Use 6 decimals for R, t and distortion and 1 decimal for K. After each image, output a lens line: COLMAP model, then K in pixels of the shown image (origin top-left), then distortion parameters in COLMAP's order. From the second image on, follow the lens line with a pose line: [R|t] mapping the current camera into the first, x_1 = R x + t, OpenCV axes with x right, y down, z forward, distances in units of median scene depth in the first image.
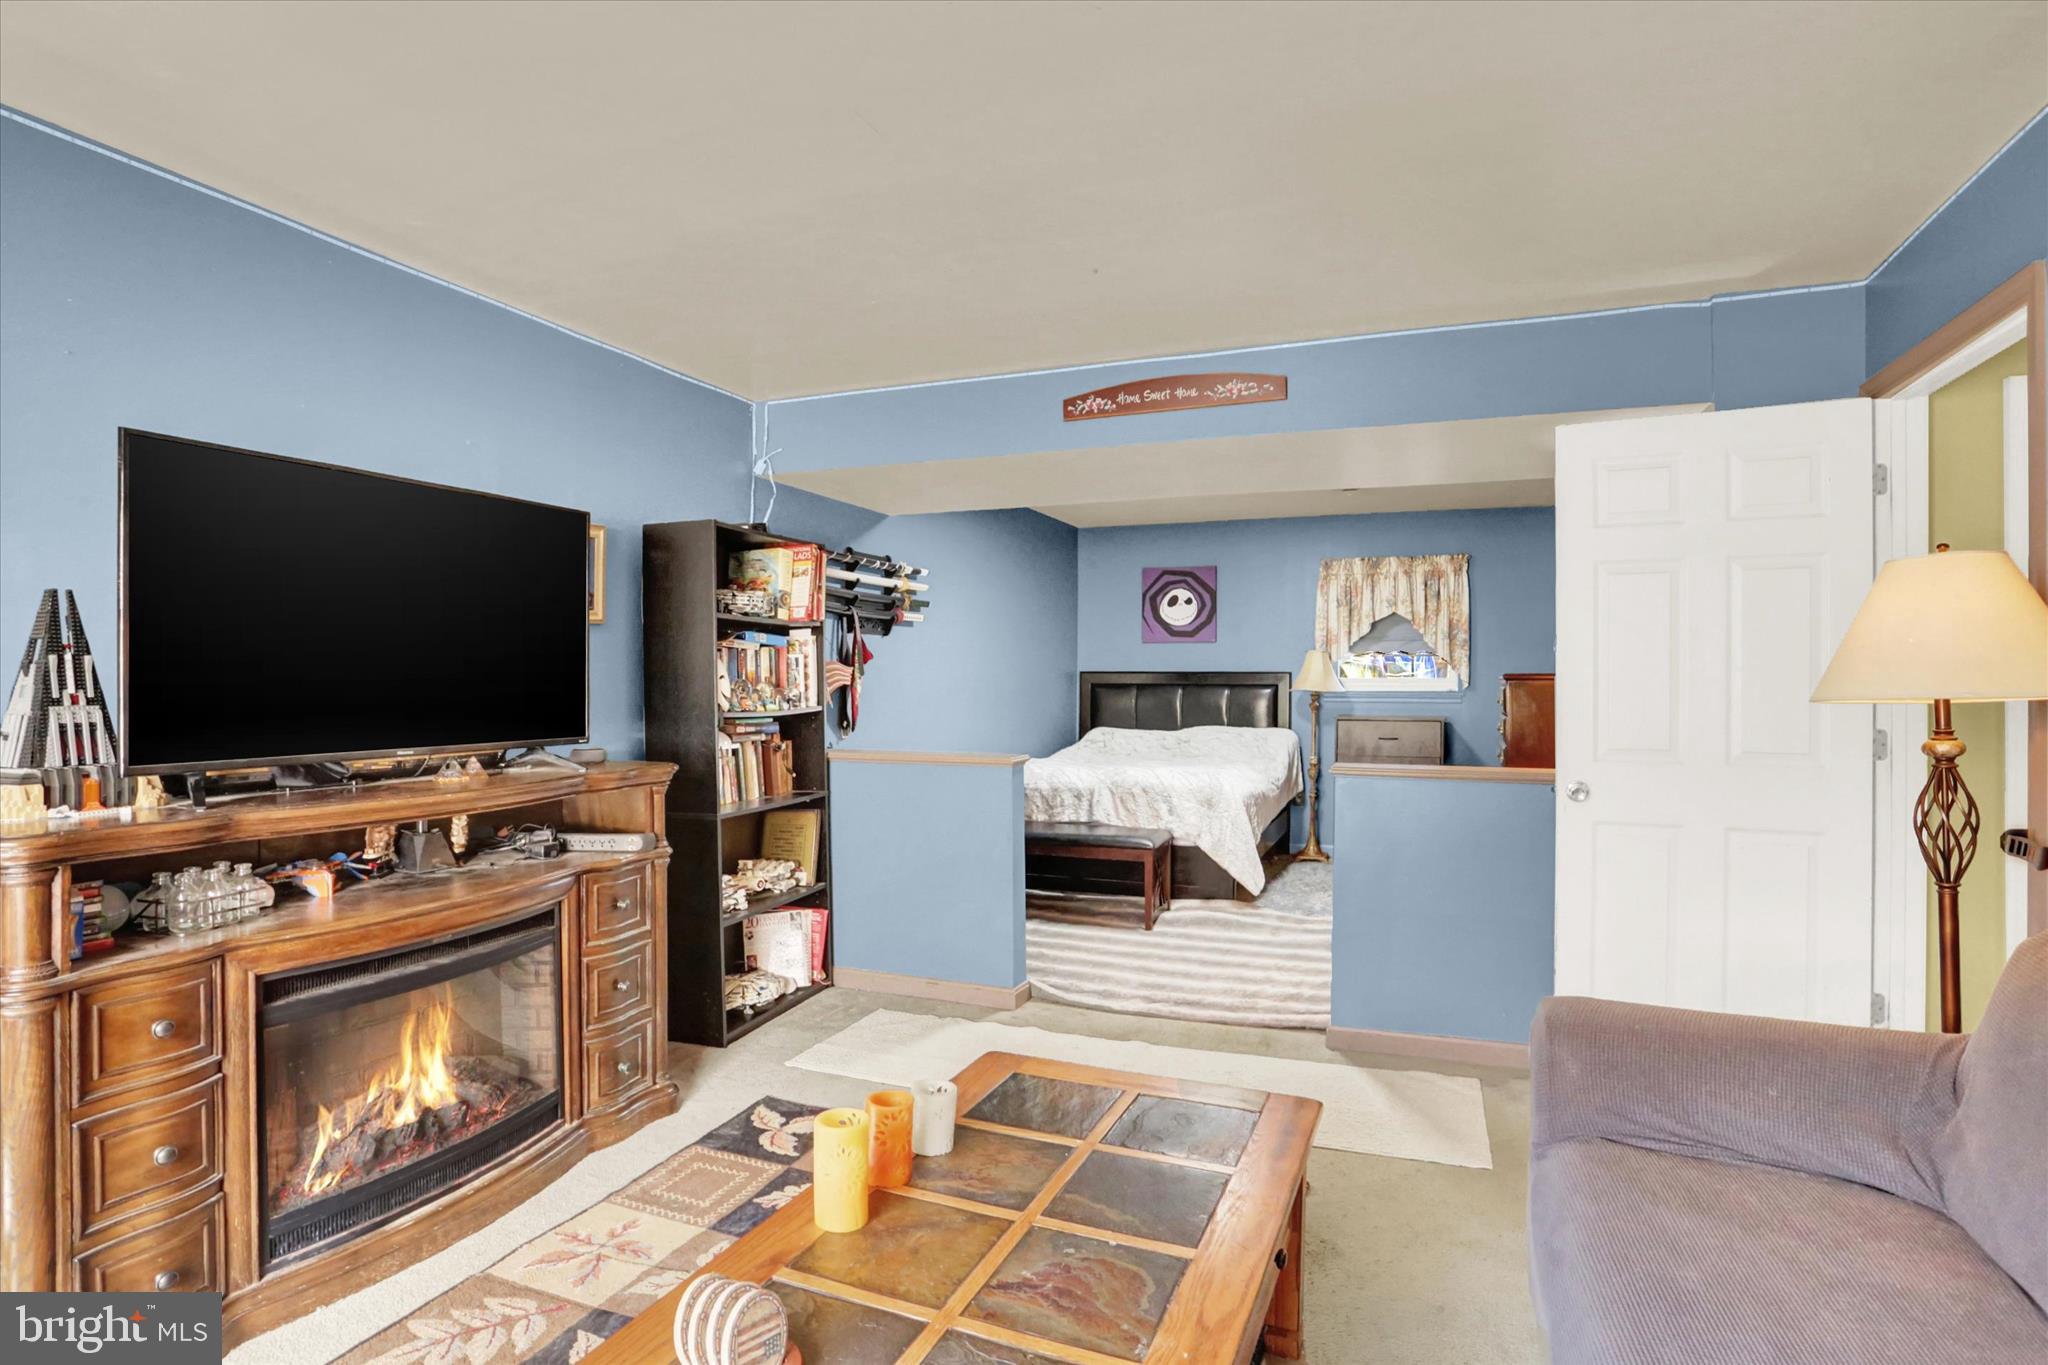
lens RADIAL K [[998.6, 0, 1022.7], [0, 998.6, 671.9], [0, 0, 1]] dist [-0.046315, 0.004010]
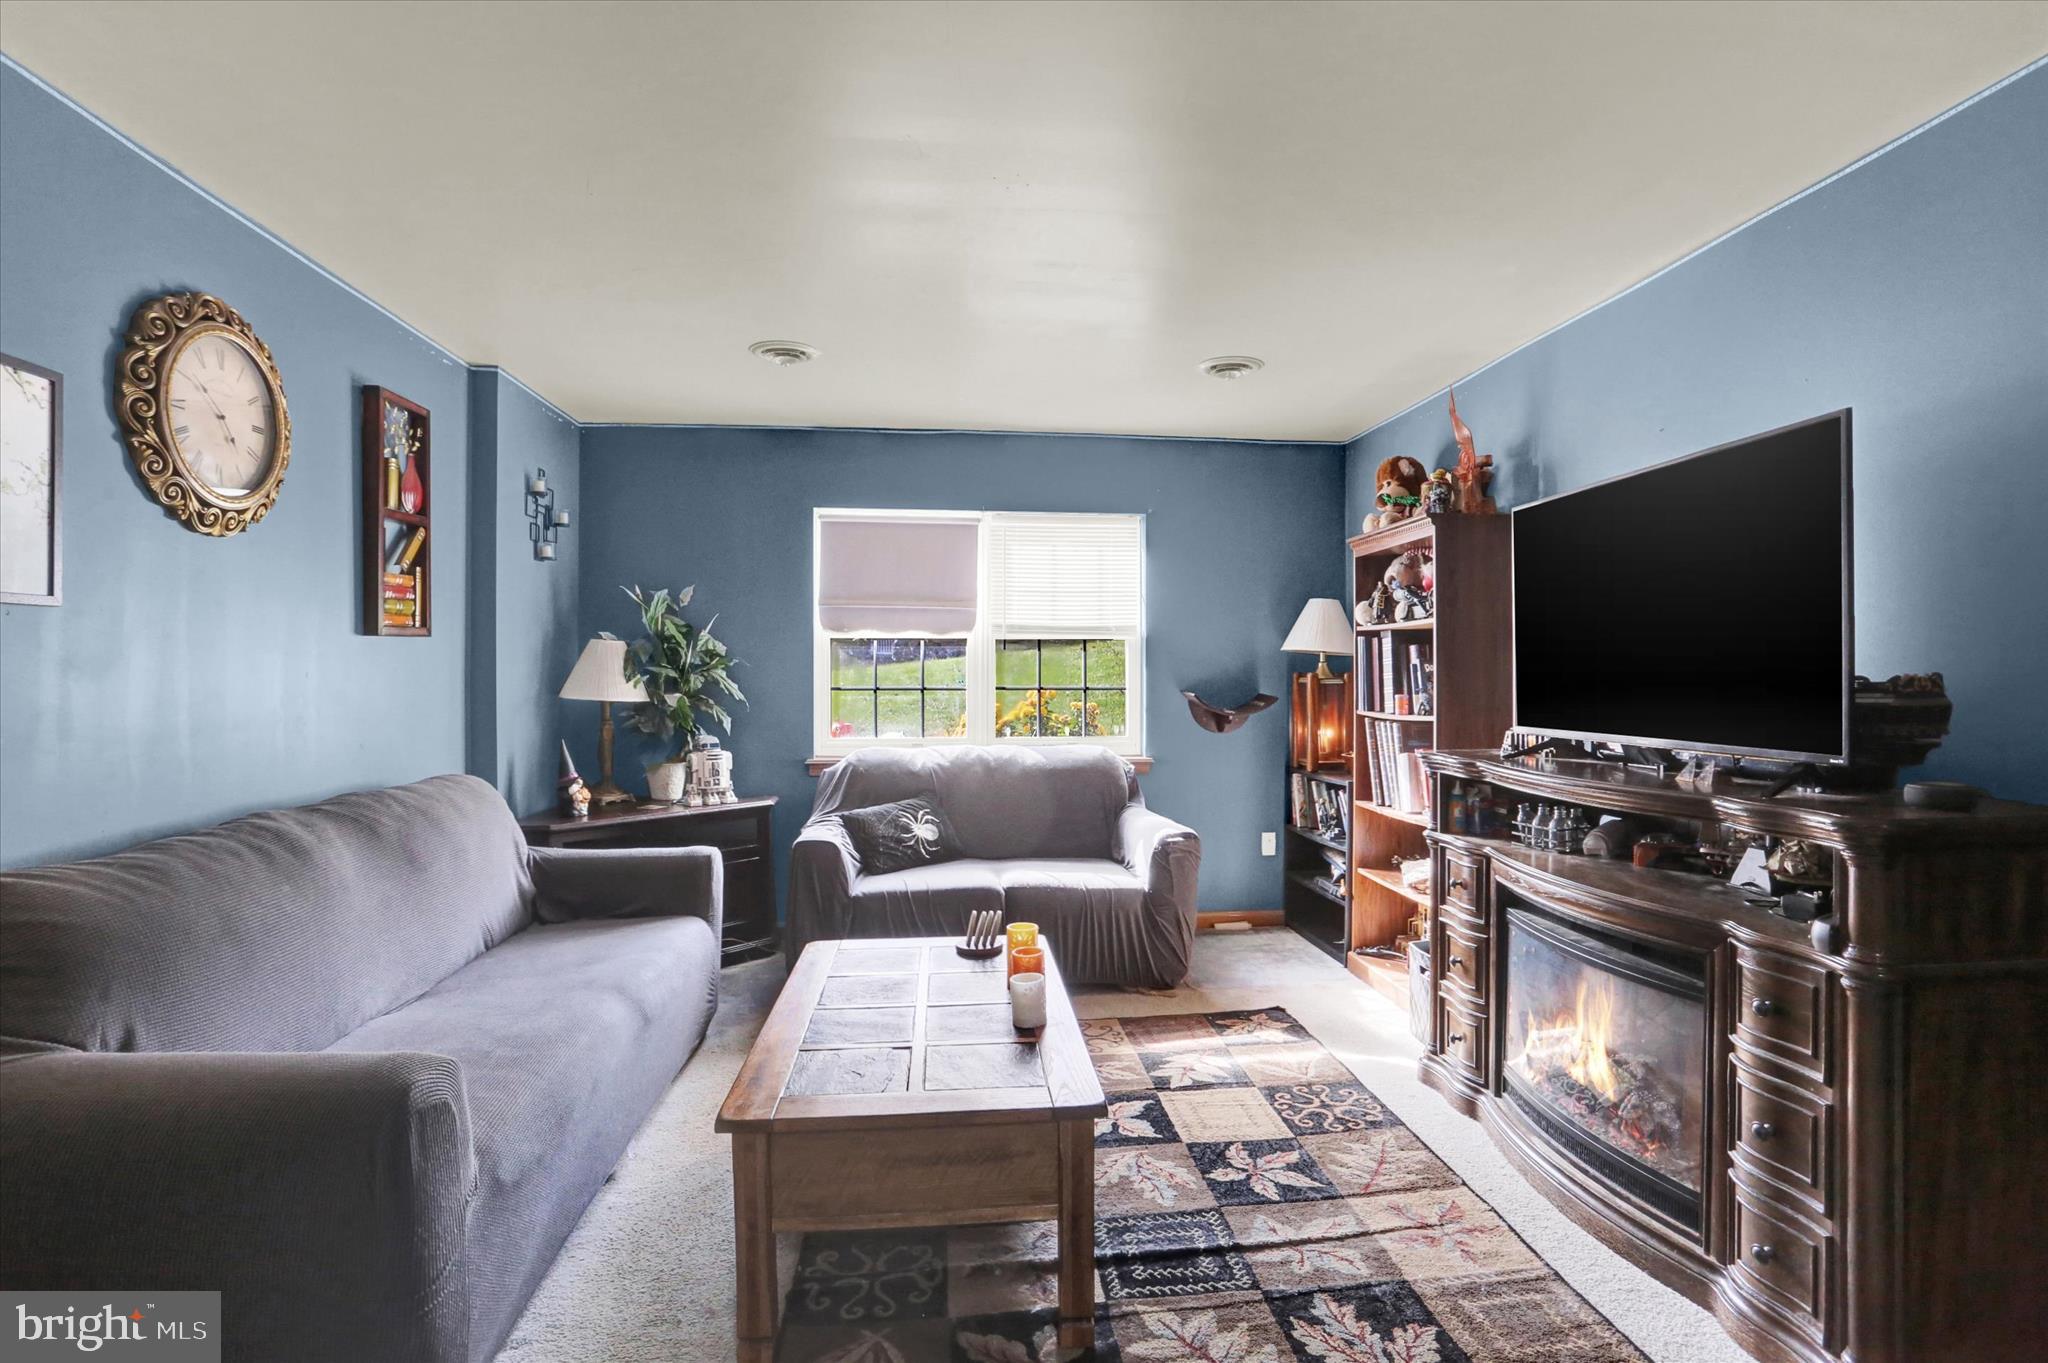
lens RADIAL K [[998.6, 0, 1023.2], [0, 998.6, 666.6], [0, 0, 1]] dist [-0.046315, 0.004010]
pose [[-0.879329, 0.001155, -0.476213, 0.389093], [0.005636, 0.999952, -0.007981, 0.016559], [0.476181, -0.009702, -0.879294, 1.556820]]
